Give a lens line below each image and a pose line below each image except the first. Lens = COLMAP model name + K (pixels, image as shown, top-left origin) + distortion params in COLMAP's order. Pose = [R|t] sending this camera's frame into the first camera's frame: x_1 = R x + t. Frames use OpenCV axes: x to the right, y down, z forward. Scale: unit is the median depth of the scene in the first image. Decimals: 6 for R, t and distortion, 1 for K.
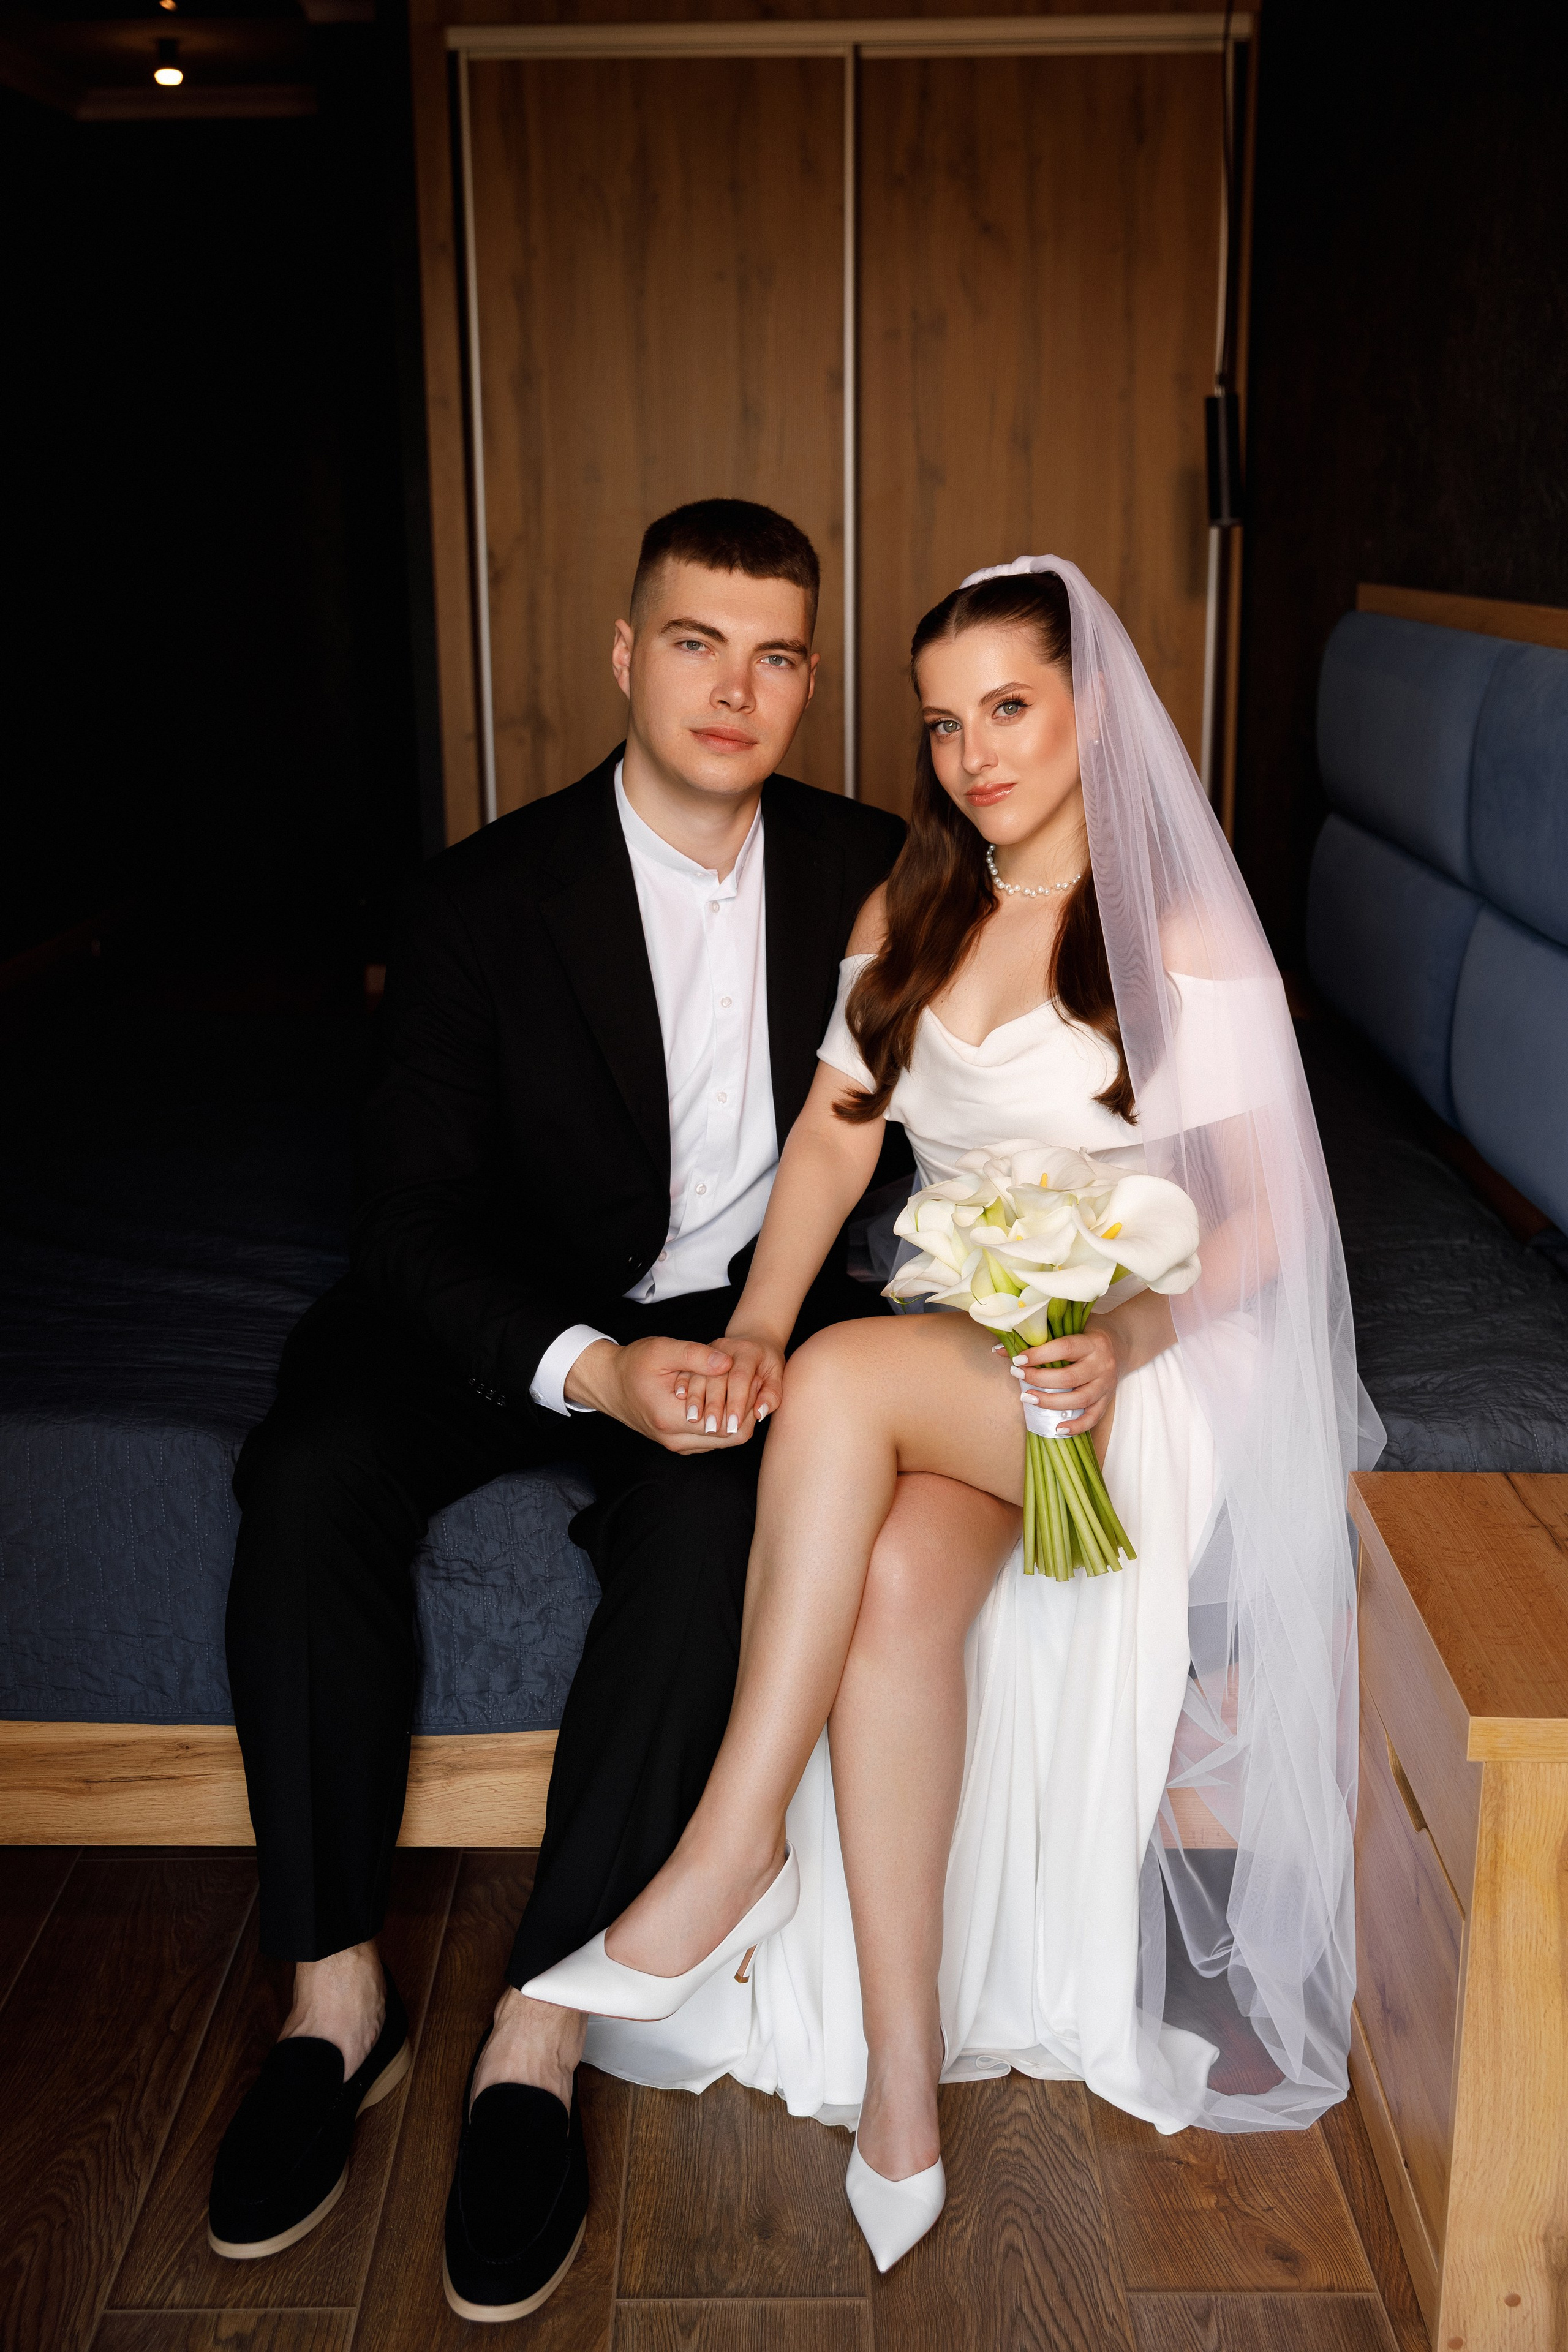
lens RADIAL K [[2593.5, 0, 774.5], [0, 2593.5, 1174.9], [0, 0, 1]] dist [-0.005725, 0.068947]
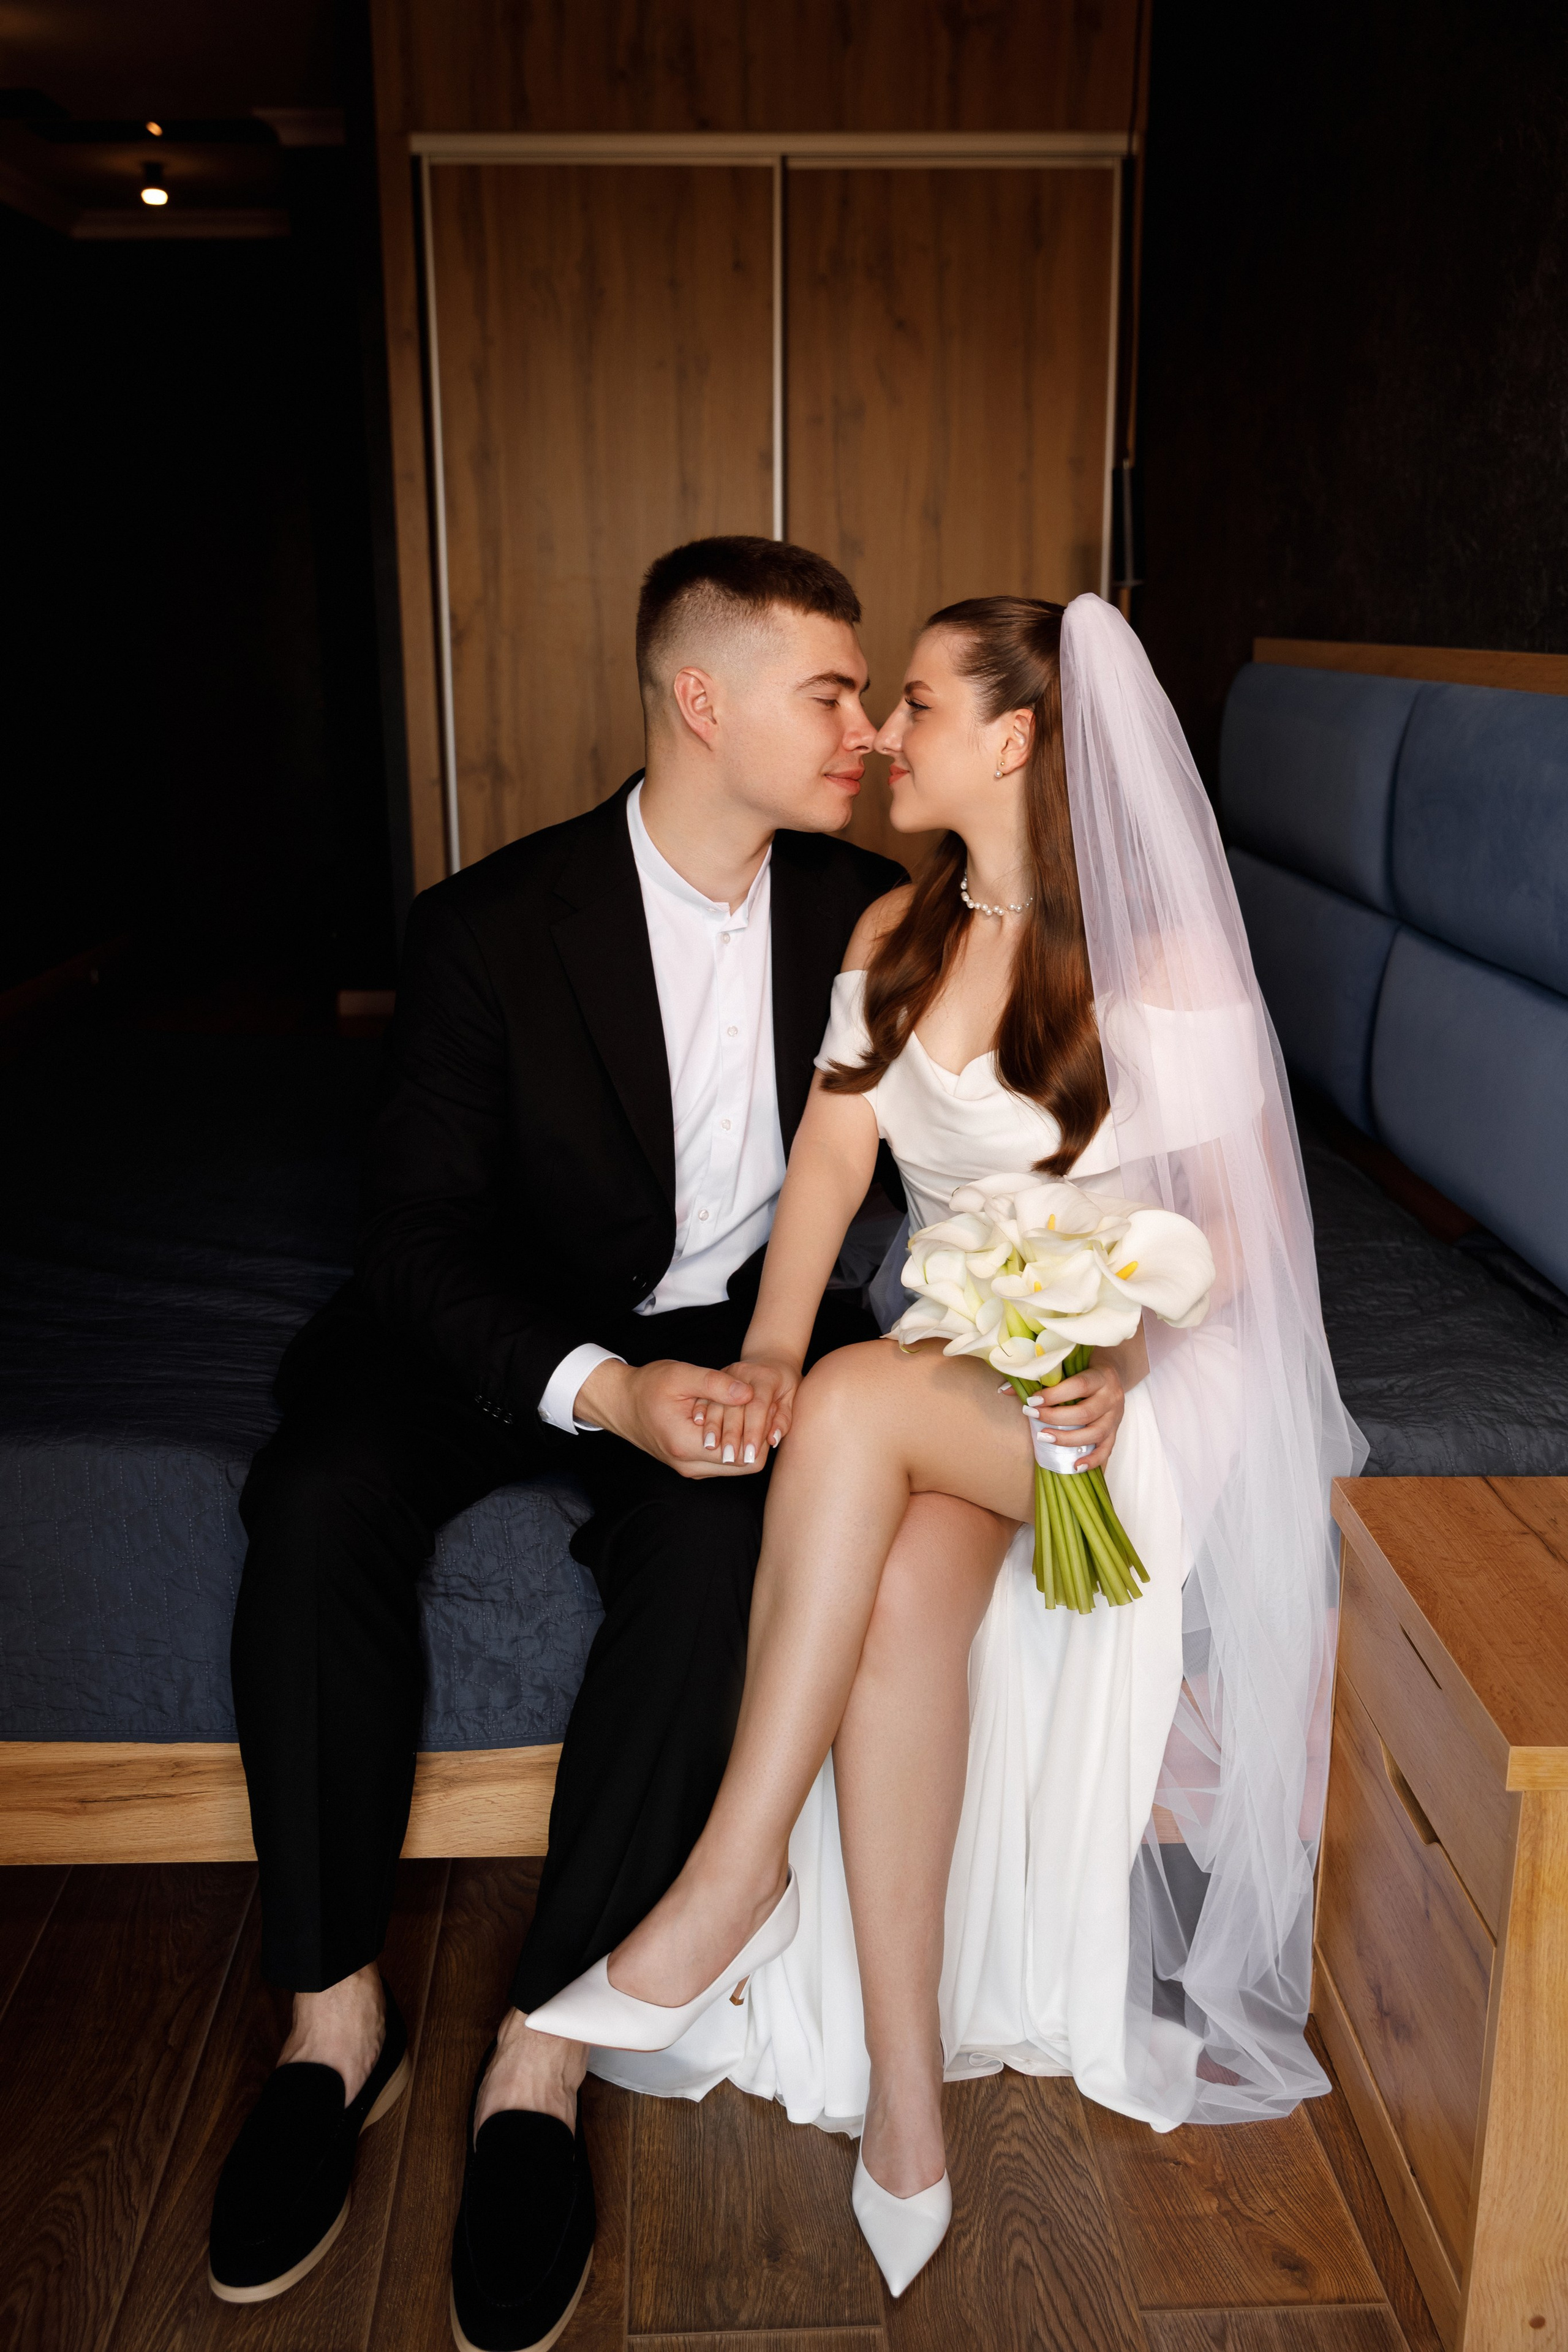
lens RADIAL K [[2184.3, 0, 784.0], [0, 2184.3, 1176.0], [0, 0, 1]] dist [0.014499, -0.007033]
pose [[0.998836, -0.005906, 0.047874, -0.034888], [0.005747, 0.999978, 0.003455, -0.008526], [-0.047893, -0.003176, 0.998847, 0.149537]]
